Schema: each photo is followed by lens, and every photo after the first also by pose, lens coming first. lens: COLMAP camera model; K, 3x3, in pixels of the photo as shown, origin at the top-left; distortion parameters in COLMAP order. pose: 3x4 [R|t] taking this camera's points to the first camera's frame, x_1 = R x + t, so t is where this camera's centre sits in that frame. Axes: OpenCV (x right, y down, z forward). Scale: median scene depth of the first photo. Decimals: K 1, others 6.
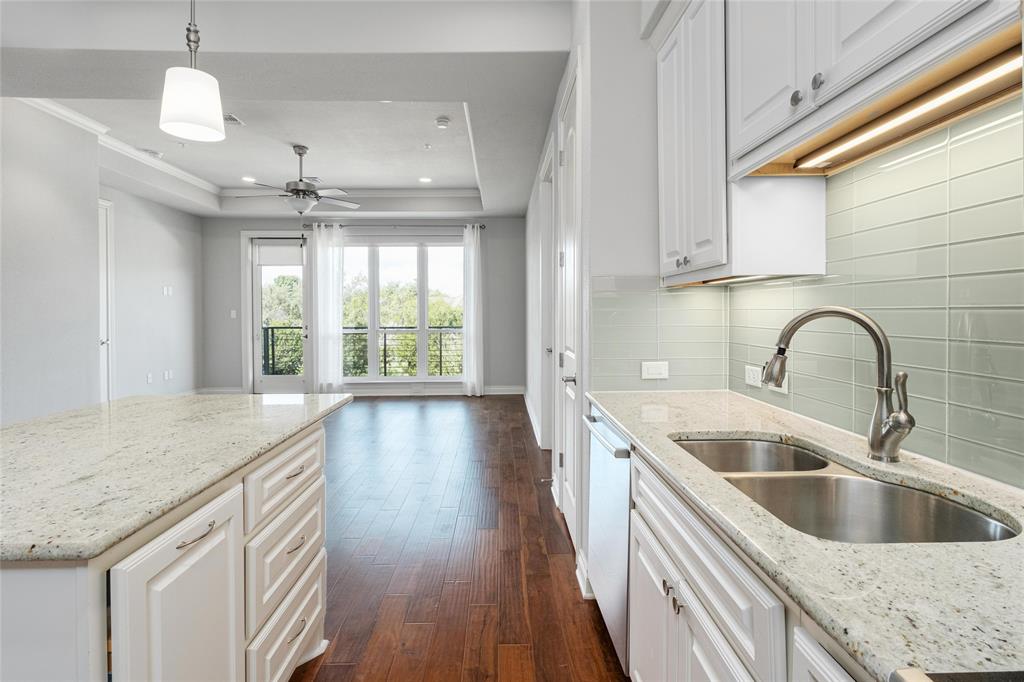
lens RADIAL K [[501.3, 0, 508.8], [0, 501.3, 319.3], [0, 0, 1]] dist [0.001265, 0.000511]
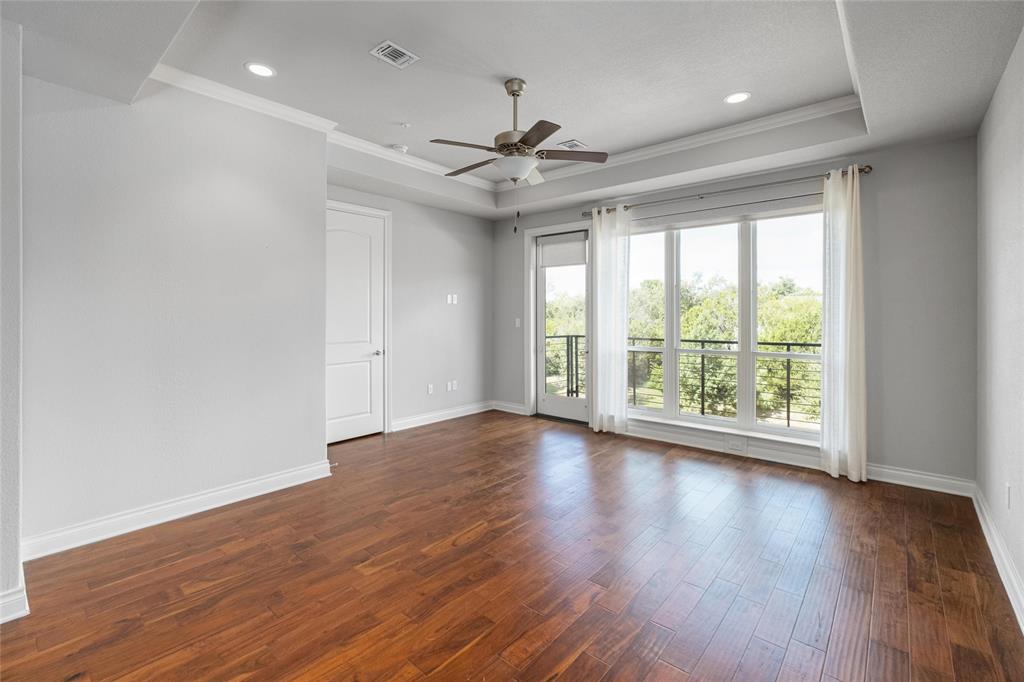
lens RADIAL K [[454.6, 0, 505.4], [0, 454.6, 313.3], [0, 0, 1]] dist [-0.008694, 0.000343]
pose [[0.740429, 0.003140, -0.672127, -0.011746], [-0.010641, 0.999919, -0.007051, -0.021636], [0.672050, 0.012373, 0.740402, 0.378858]]
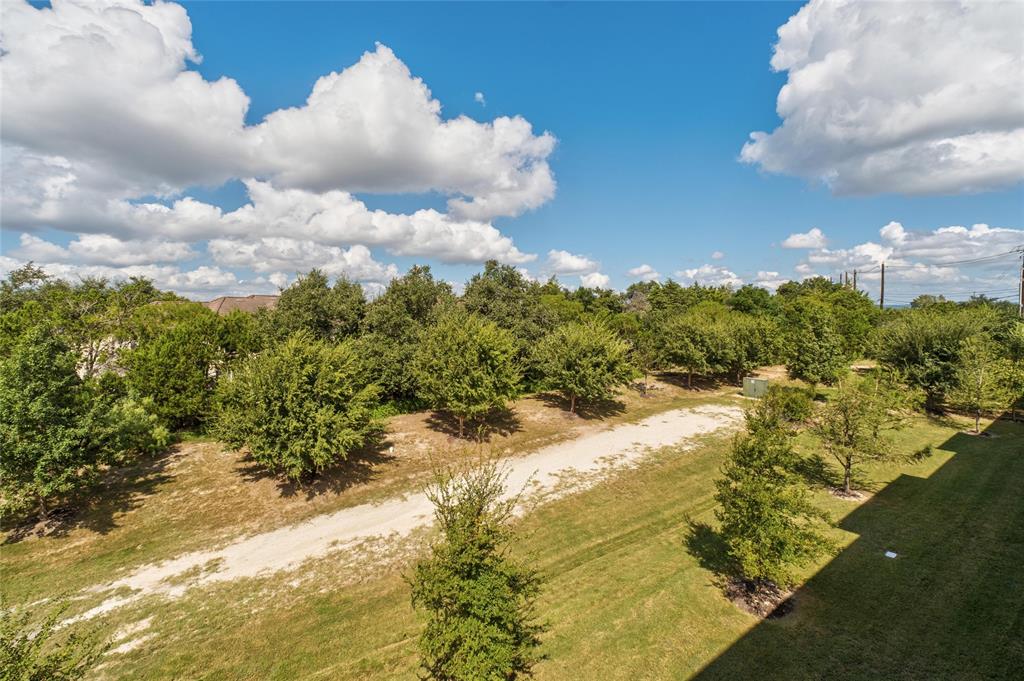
lens RADIAL K [[432.3, 0, 514.1], [0, 432.3, 325.7], [0, 0, 1]] dist [-0.019393, 0.007841]
pose [[0.833132, -0.027771, 0.552376, -0.543229], [0.022008, 0.999612, 0.017062, -0.050041], [-0.552636, -0.002058, 0.833420, 1.218577]]
